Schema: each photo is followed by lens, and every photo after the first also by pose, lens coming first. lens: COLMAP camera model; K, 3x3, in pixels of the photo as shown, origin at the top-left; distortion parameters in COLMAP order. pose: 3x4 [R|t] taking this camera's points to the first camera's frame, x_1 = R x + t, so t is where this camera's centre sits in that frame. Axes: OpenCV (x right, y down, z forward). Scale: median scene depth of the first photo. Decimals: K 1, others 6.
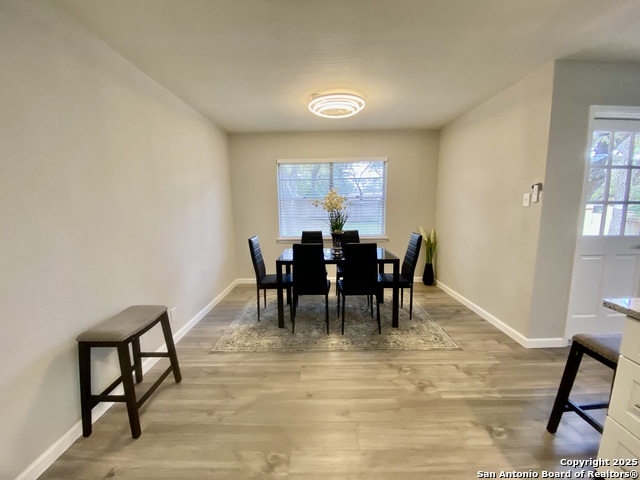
lens RADIAL K [[256.0, 0, 318.3], [0, 256.0, 239.9], [0, 0, 1]] dist [0.023640, -0.021221]
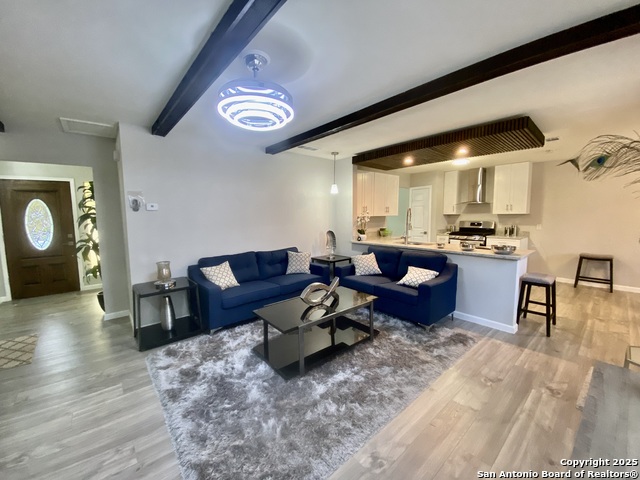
lens RADIAL K [[256.0, 0, 318.3], [0, 256.0, 239.9], [0, 0, 1]] dist [0.023640, -0.021221]
pose [[-0.755930, 0.087980, -0.648713, 2.604026], [-0.068533, 0.974848, 0.212071, -0.184923], [0.651055, 0.204769, -0.730888, 0.787887]]
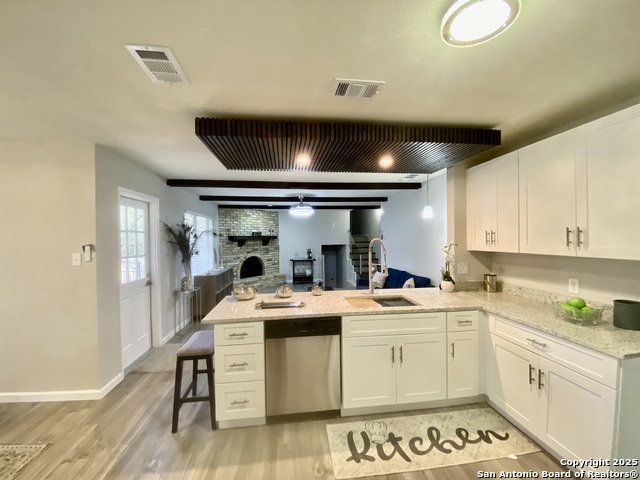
lens RADIAL K [[256.0, 0, 318.3], [0, 256.0, 239.9], [0, 0, 1]] dist [0.023640, -0.021221]
pose [[-0.127510, 0.009108, 0.991796, -0.378156], [0.150775, 0.988514, 0.010307, -0.107368], [-0.980310, 0.150852, -0.127418, 0.184675]]
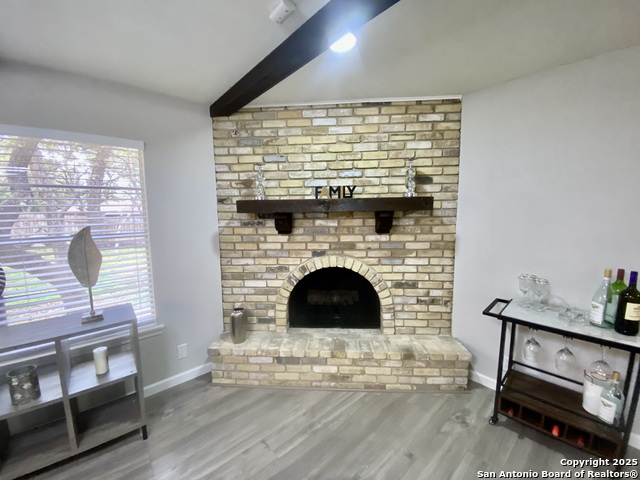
lens RADIAL K [[256.0, 0, 318.3], [0, 256.0, 239.9], [0, 0, 1]] dist [0.023640, -0.021221]
pose [[0.746326, -0.066371, 0.662263, 2.557051], [0.090520, 0.995892, -0.002203, -0.102147], [-0.659397, 0.061592, 0.749268, -0.128051]]
